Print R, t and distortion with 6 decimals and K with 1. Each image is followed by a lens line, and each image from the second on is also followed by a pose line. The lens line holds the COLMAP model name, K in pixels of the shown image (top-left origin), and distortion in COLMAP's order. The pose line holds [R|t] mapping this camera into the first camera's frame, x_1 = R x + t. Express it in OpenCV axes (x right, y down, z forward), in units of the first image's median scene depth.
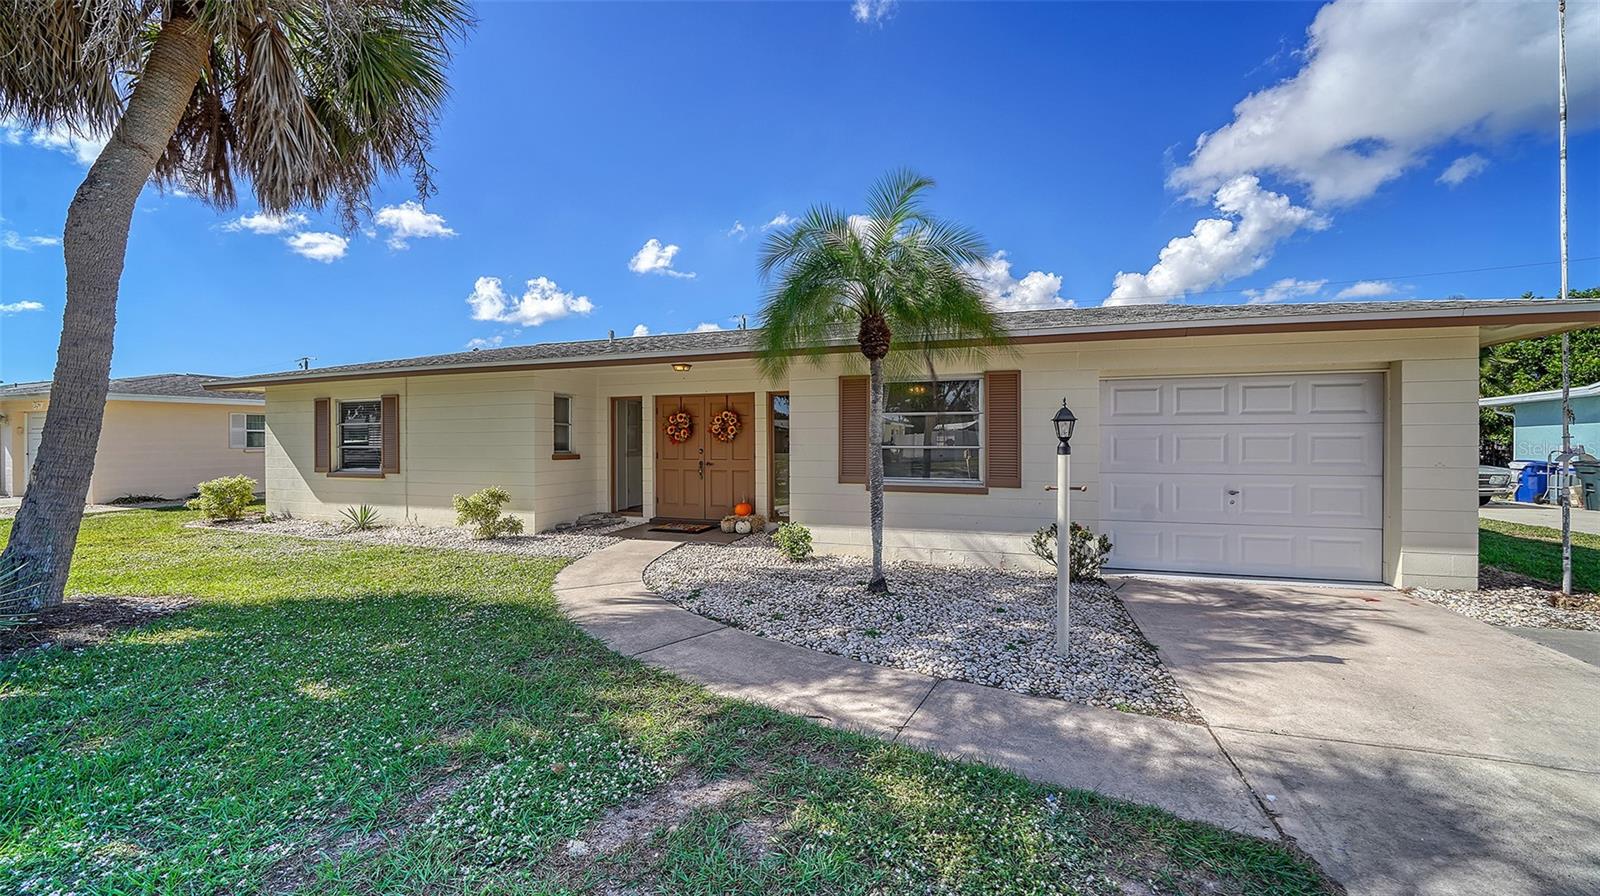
lens RADIAL K [[594.6, 0, 794.7], [0, 594.6, 448.5], [0, 0, 1]] dist [-0.023409, 0.000430]
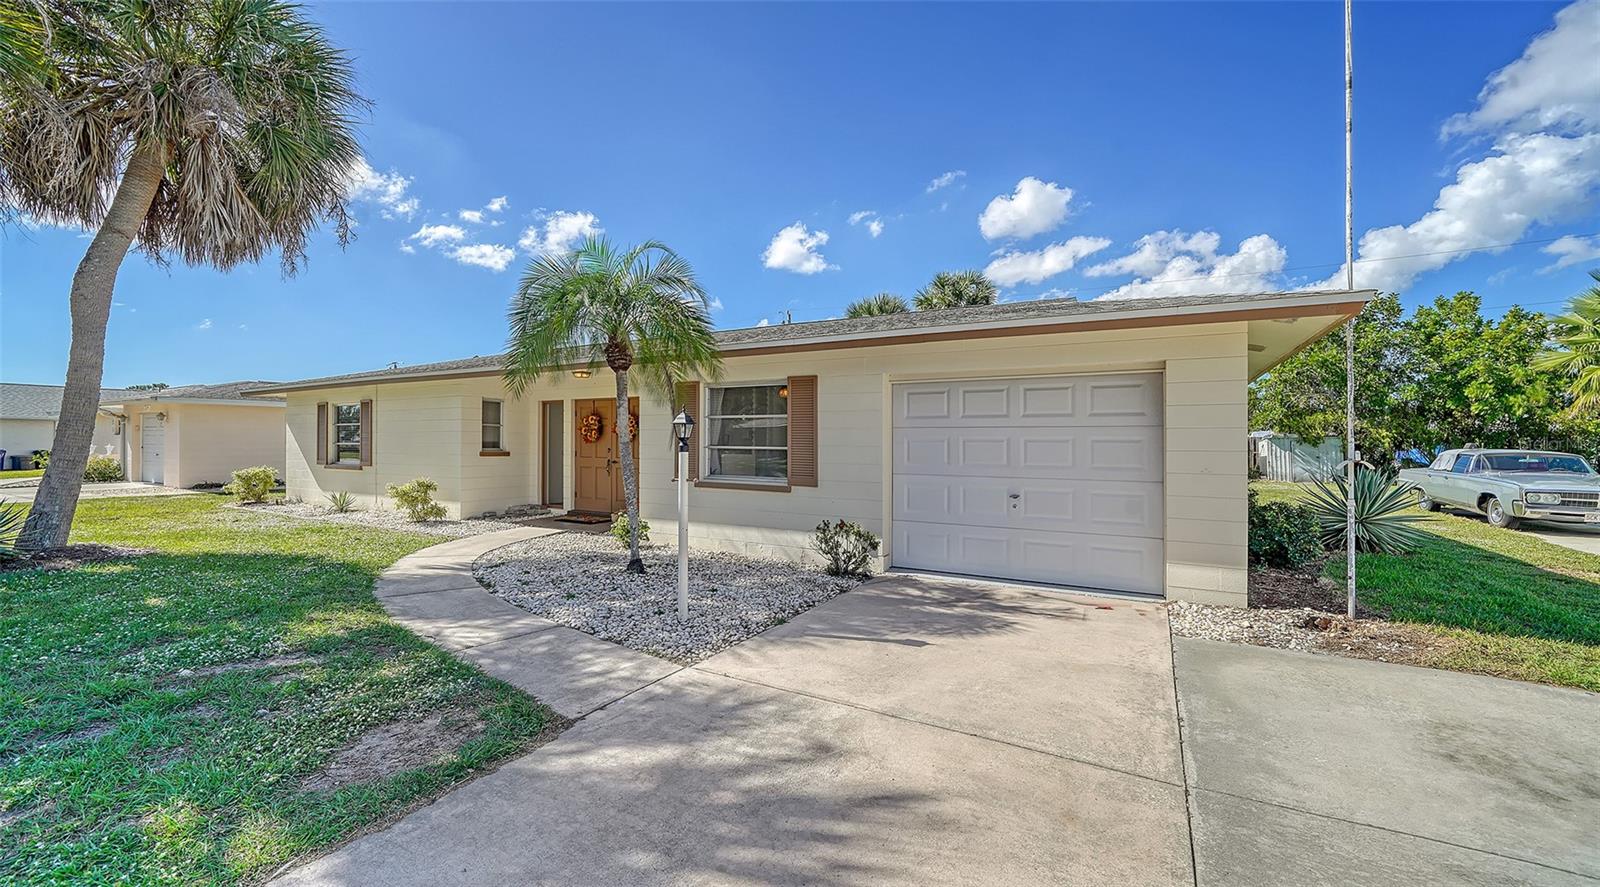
lens RADIAL K [[661.7, 0, 802.6], [0, 661.7, 446.7], [0, 0, 1]] dist [-0.010767, -0.000150]
pose [[0.977710, 0.009886, -0.209727, 0.474256], [-0.012189, 0.999879, -0.009692, 0.005448], [0.209605, 0.012033, 0.977712, -0.125414]]
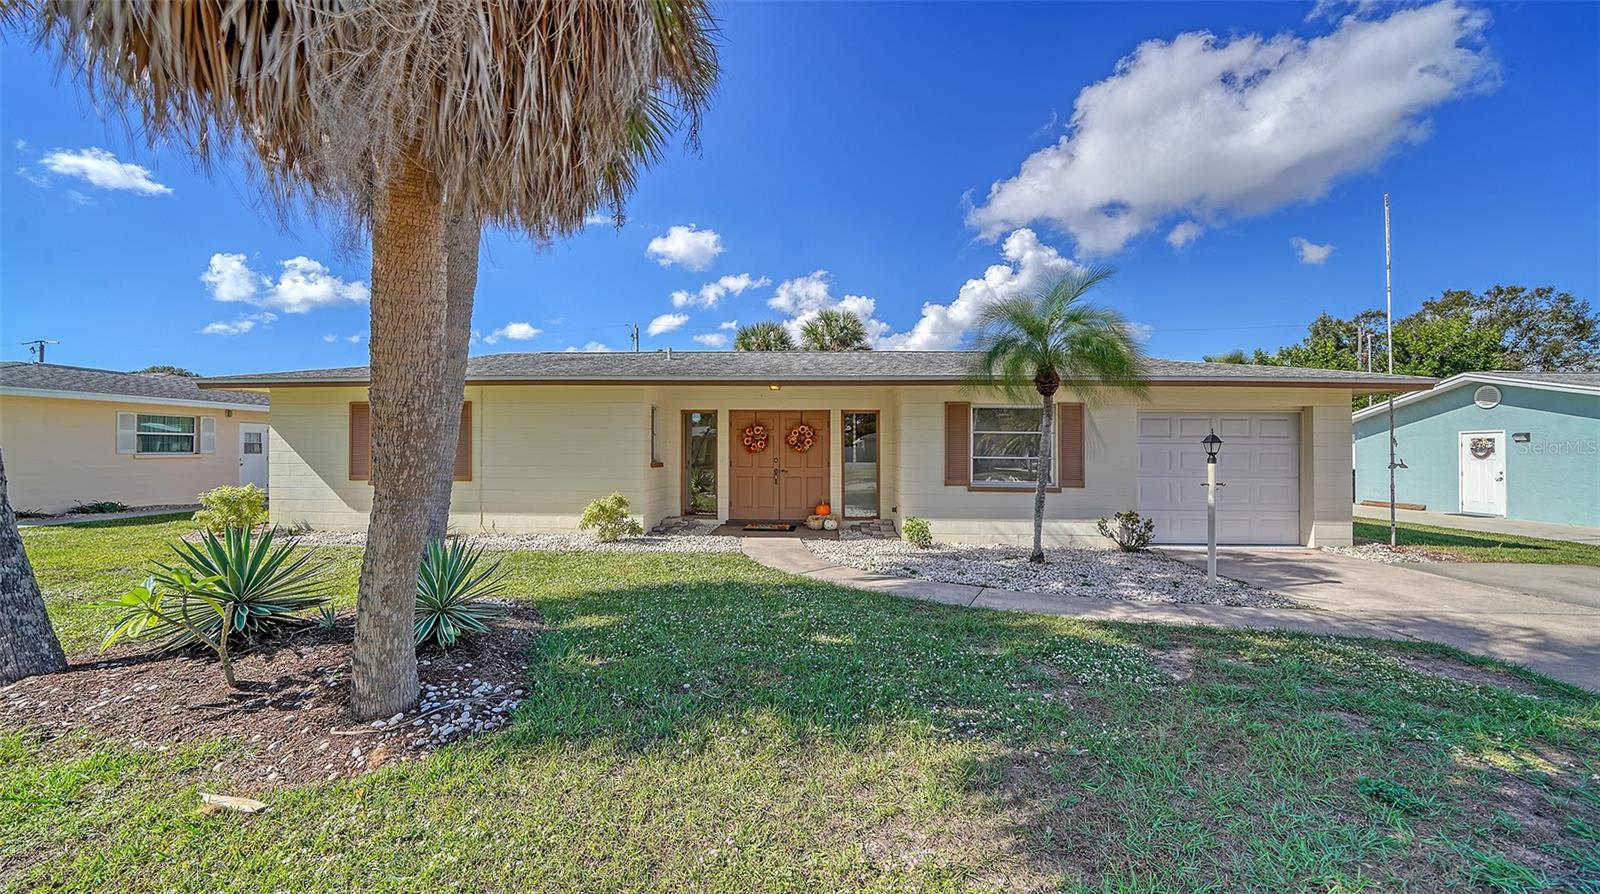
lens RADIAL K [[594.9, 0, 772.0], [0, 594.9, 462.4], [0, 0, 1]] dist [-0.017065, 0.000112]
pose [[0.965931, 0.002843, 0.258784, -0.480886], [-0.004871, 0.999962, 0.007196, 0.000723], [-0.258754, -0.008212, 0.965908, -0.103806]]
